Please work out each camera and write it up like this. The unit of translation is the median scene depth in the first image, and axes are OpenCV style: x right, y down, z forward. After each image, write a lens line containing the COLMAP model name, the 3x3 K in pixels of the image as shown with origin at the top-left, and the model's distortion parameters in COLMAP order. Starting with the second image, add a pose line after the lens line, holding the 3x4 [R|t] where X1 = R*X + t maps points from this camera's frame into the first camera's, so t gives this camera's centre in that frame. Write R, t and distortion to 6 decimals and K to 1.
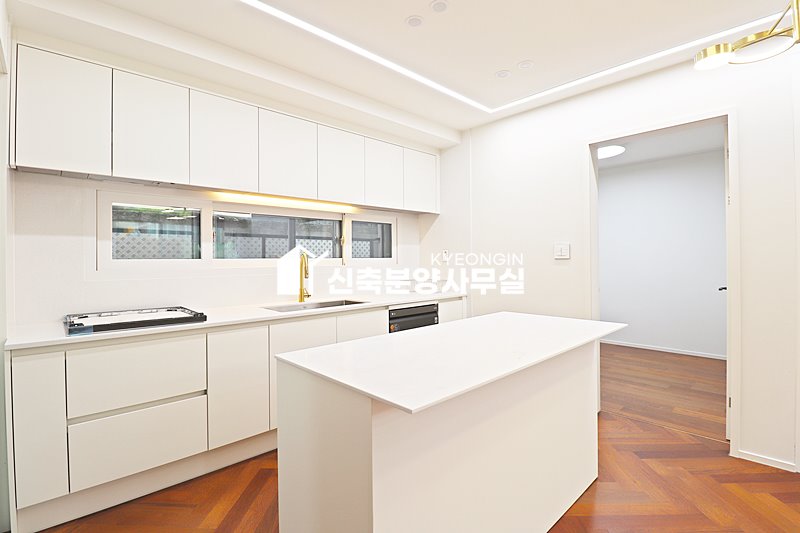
lens RADIAL K [[370.9, 0, 399.4], [0, 370.9, 262.0], [0, 0, 1]] dist [-0.004094, -0.009468]
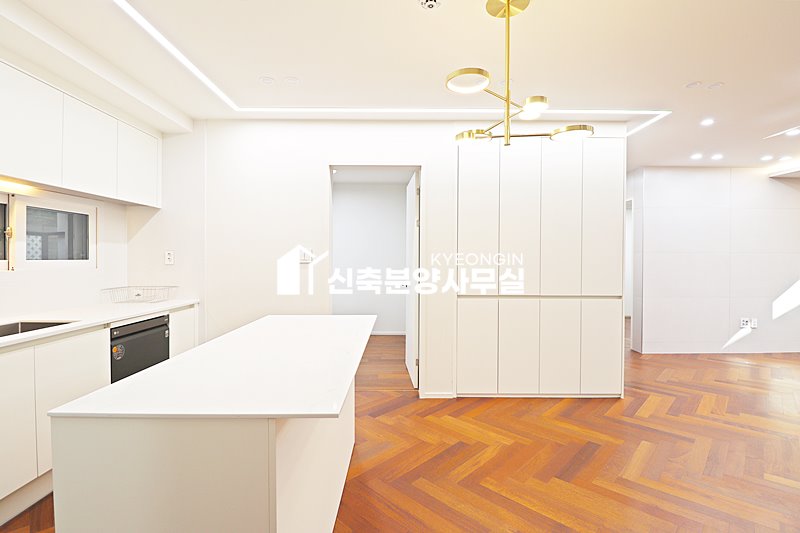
lens RADIAL K [[370.9, 0, 395.0], [0, 370.9, 264.7], [0, 0, 1]] dist [-0.004094, -0.009468]
pose [[0.684779, -0.001216, 0.728749, -0.180708], [-0.003304, 0.999983, 0.004773, -0.008924], [-0.728743, -0.005676, 0.684764, 0.042913]]
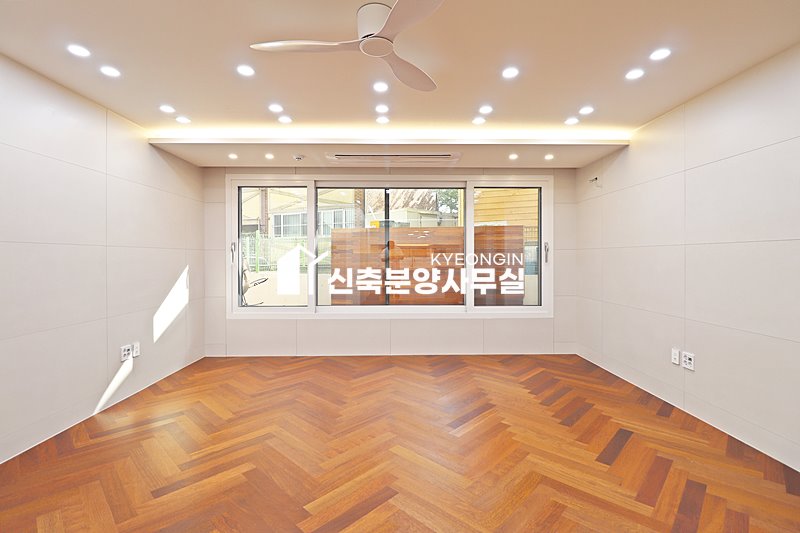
lens RADIAL K [[370.9, 0, 401.7], [0, 370.9, 259.7], [0, 0, 1]] dist [-0.004094, -0.009468]
pose [[-0.741221, 0.005765, 0.671237, 0.728190], [0.013976, 0.999879, 0.006845, -0.018567], [-0.671116, 0.014455, -0.741211, 0.277866]]
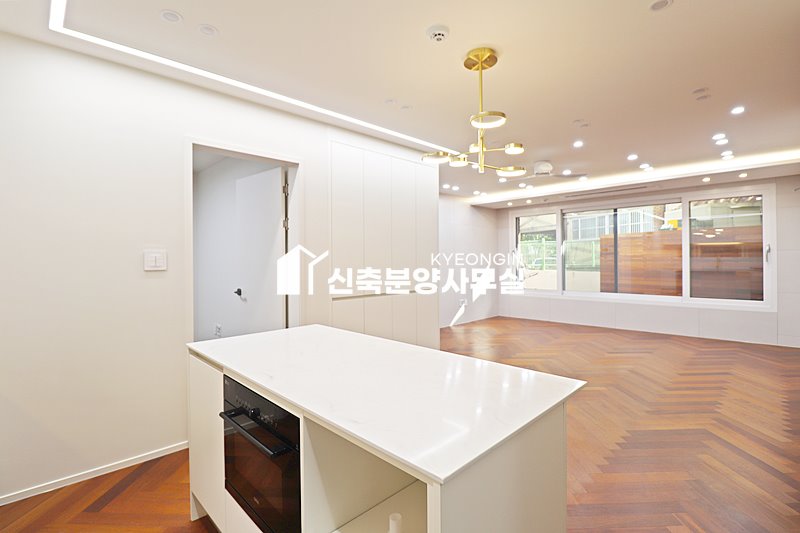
lens RADIAL K [[370.9, 0, 395.6], [0, 370.9, 268.1], [0, 0, 1]] dist [-0.004094, -0.009468]
pose [[-0.013224, -0.015996, 0.999785, -0.367885], [0.016252, 0.999737, 0.016210, -0.018434], [-0.999780, 0.016463, -0.012961, 0.483695]]
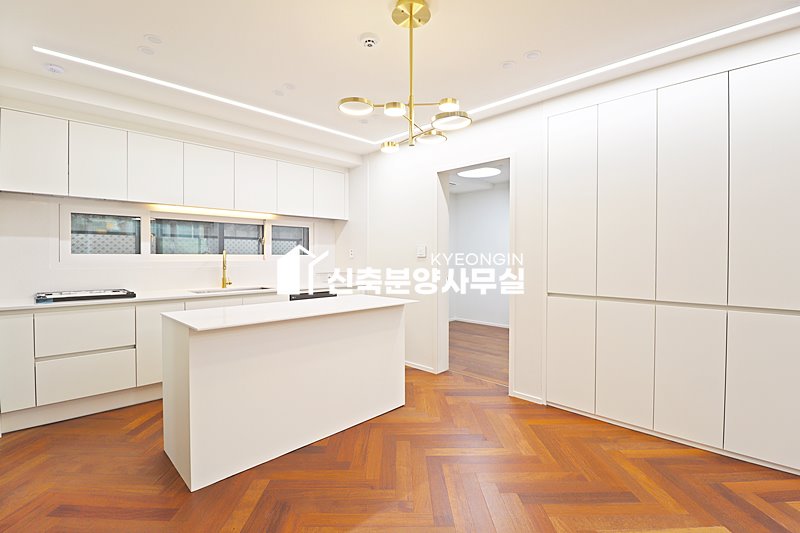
lens RADIAL K [[370.9, 0, 403.0], [0, 370.9, 263.9], [0, 0, 1]] dist [-0.004094, -0.009468]
pose [[0.999409, 0.010122, 0.032853, 0.324180], [-0.010516, 0.999874, 0.011850, 0.000997], [-0.032729, -0.012188, 0.999390, -0.322281]]
